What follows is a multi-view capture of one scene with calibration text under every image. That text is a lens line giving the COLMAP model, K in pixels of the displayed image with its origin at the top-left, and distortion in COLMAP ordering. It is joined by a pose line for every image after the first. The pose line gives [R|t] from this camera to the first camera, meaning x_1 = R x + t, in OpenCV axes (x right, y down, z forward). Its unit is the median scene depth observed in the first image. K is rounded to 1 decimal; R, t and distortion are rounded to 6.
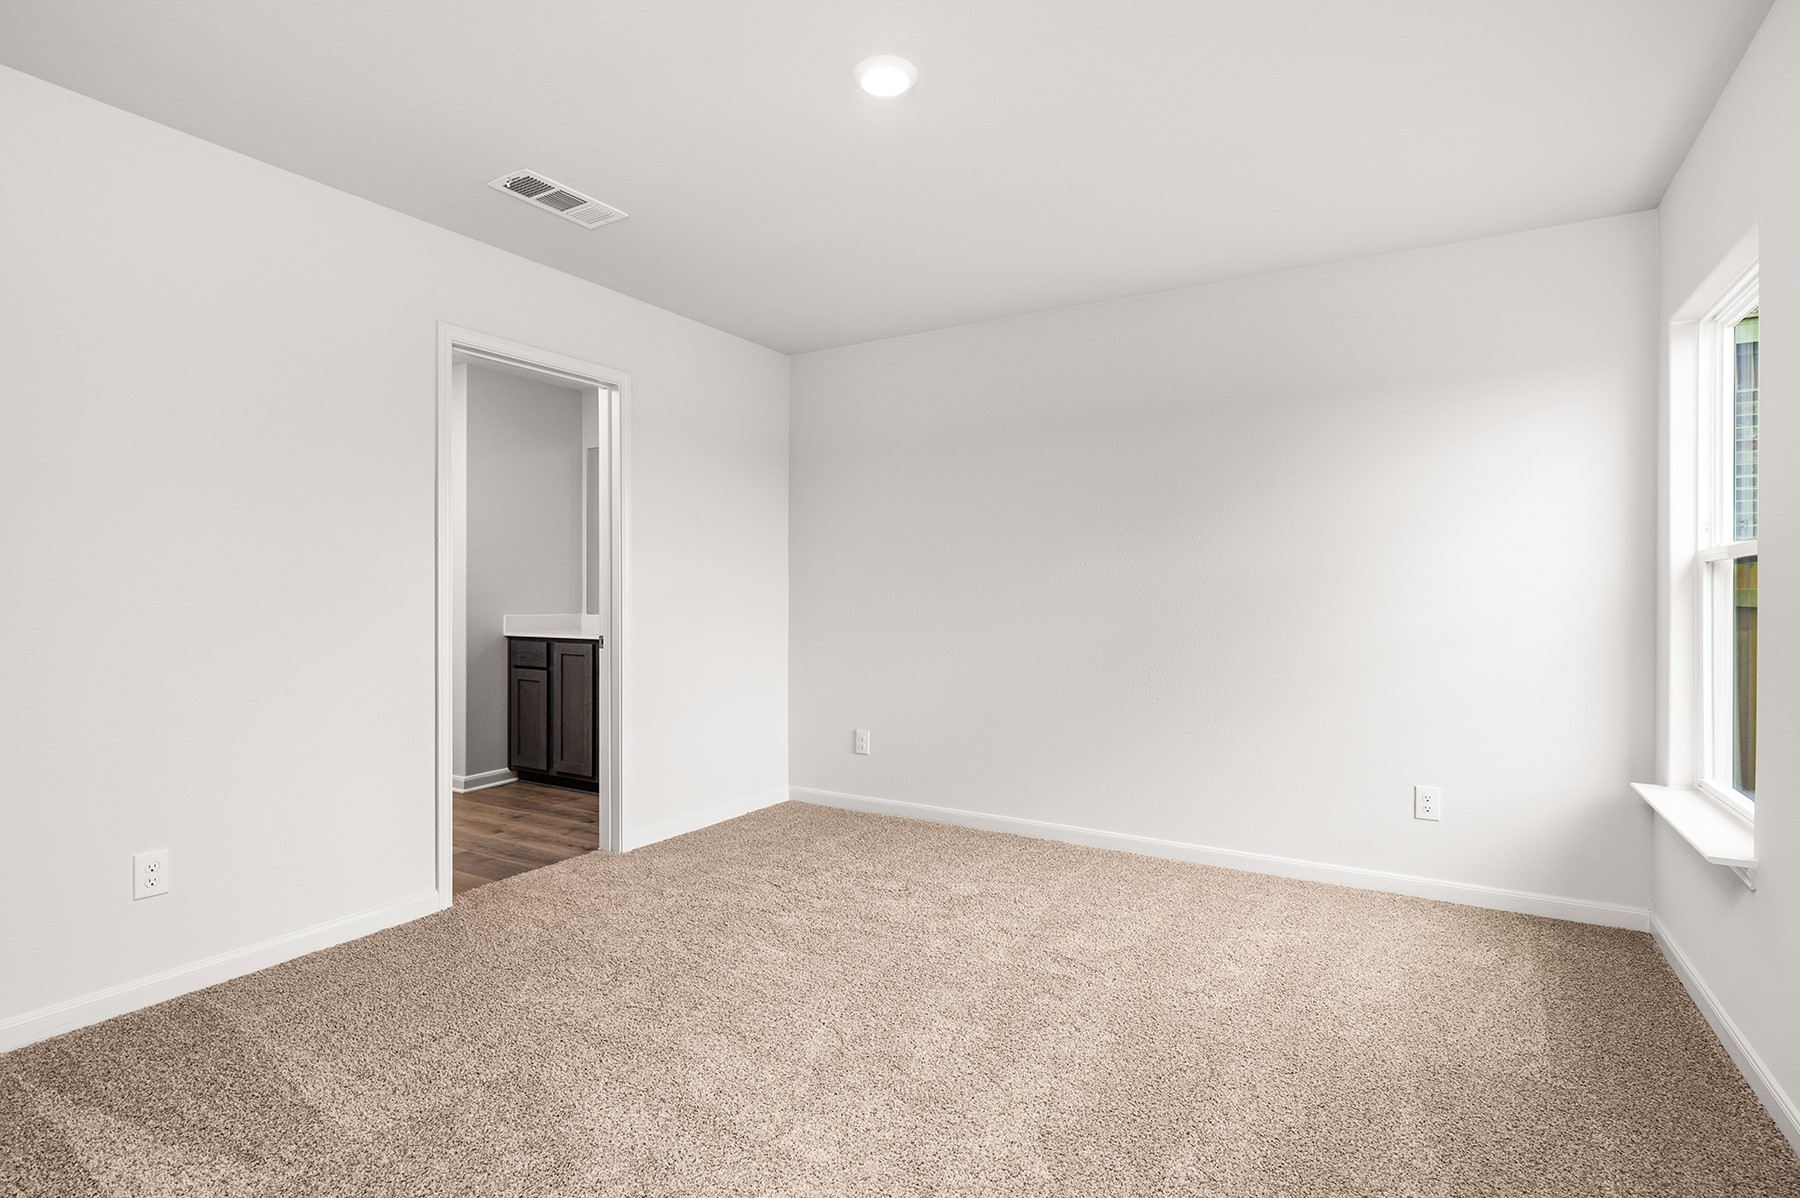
lens RADIAL K [[868.9, 0, 896.8], [0, 868.9, 596.8], [0, 0, 1]] dist [-0.002965, -0.000012]
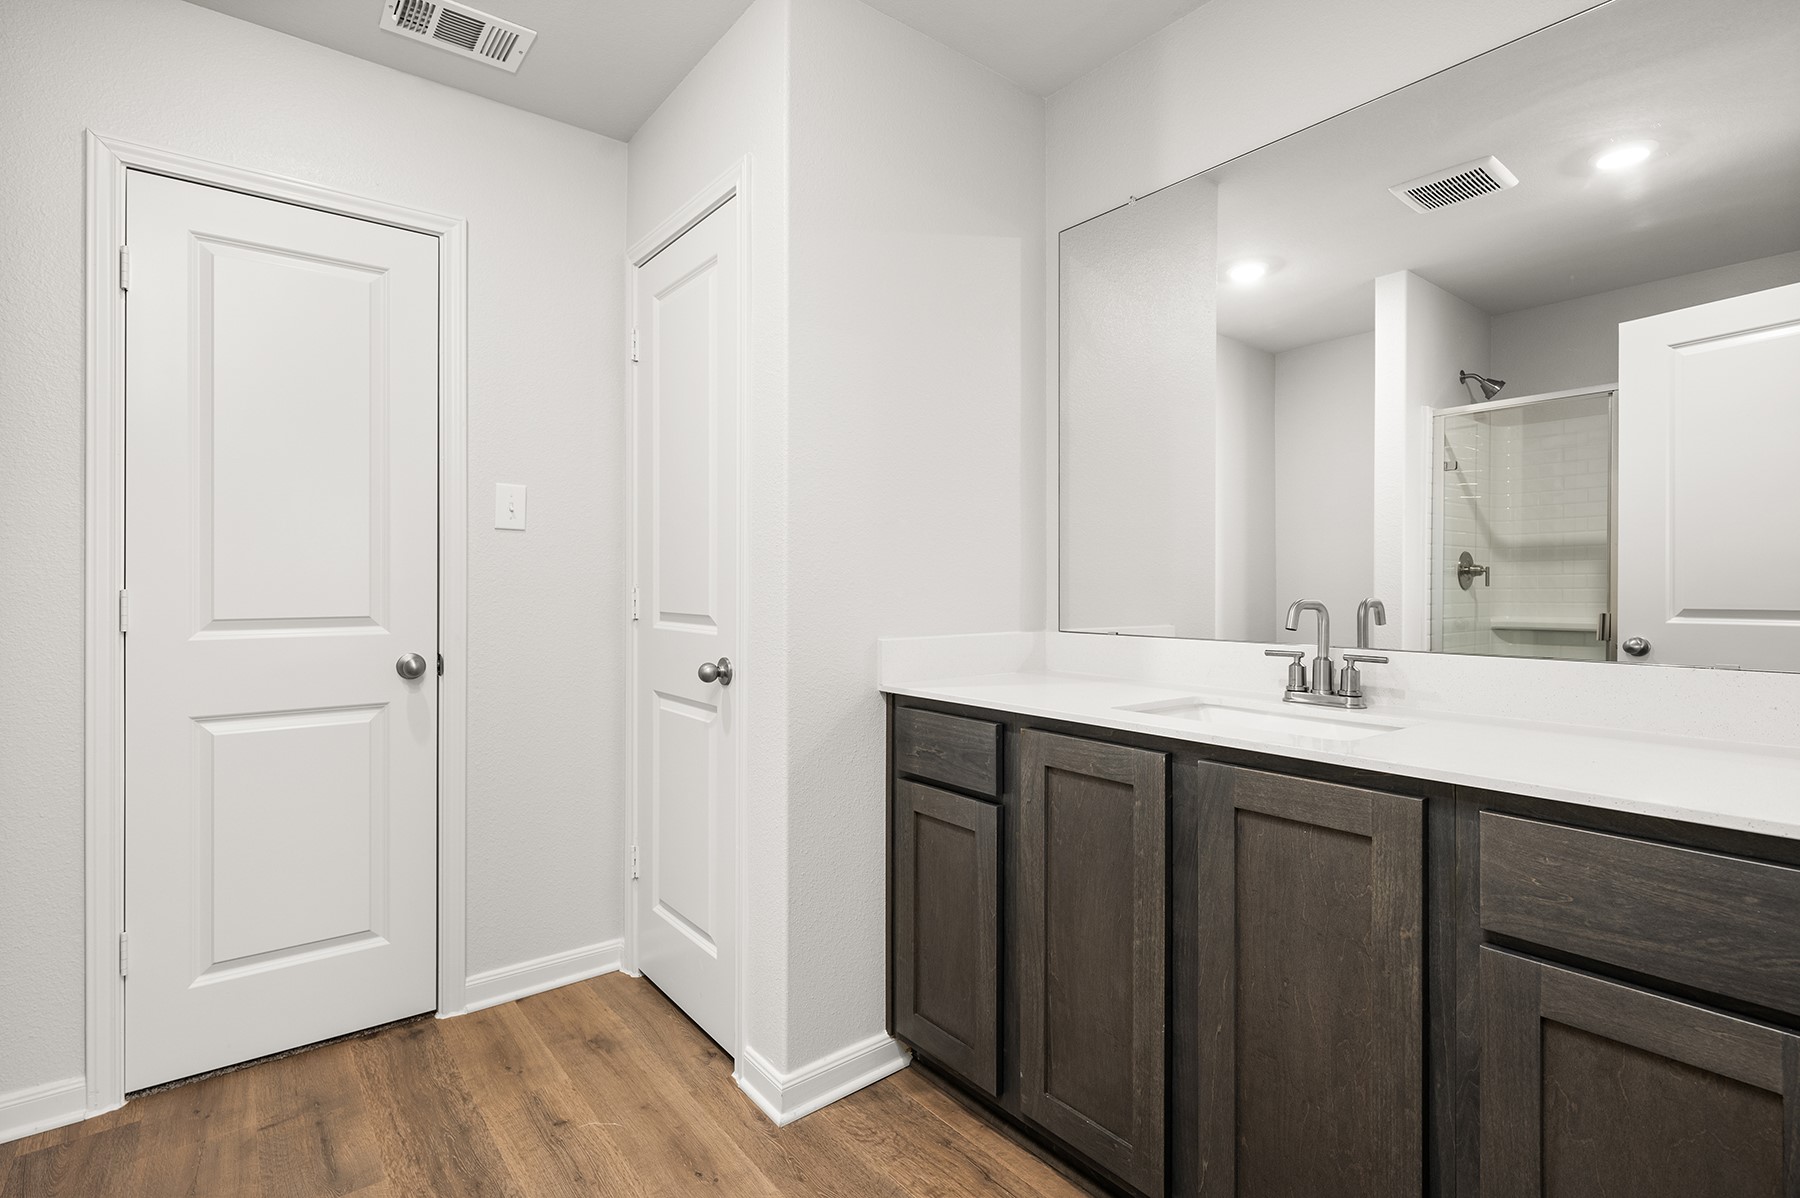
lens RADIAL K [[868.9, 0, 901.4], [0, 868.9, 592.3], [0, 0, 1]] dist [-0.002965, -0.000012]
pose [[0.937661, 0.004087, -0.347528, -0.316218], [-0.004408, 0.999990, -0.000134, -0.000395], [0.347524, 0.001657, 0.937670, 0.655741]]
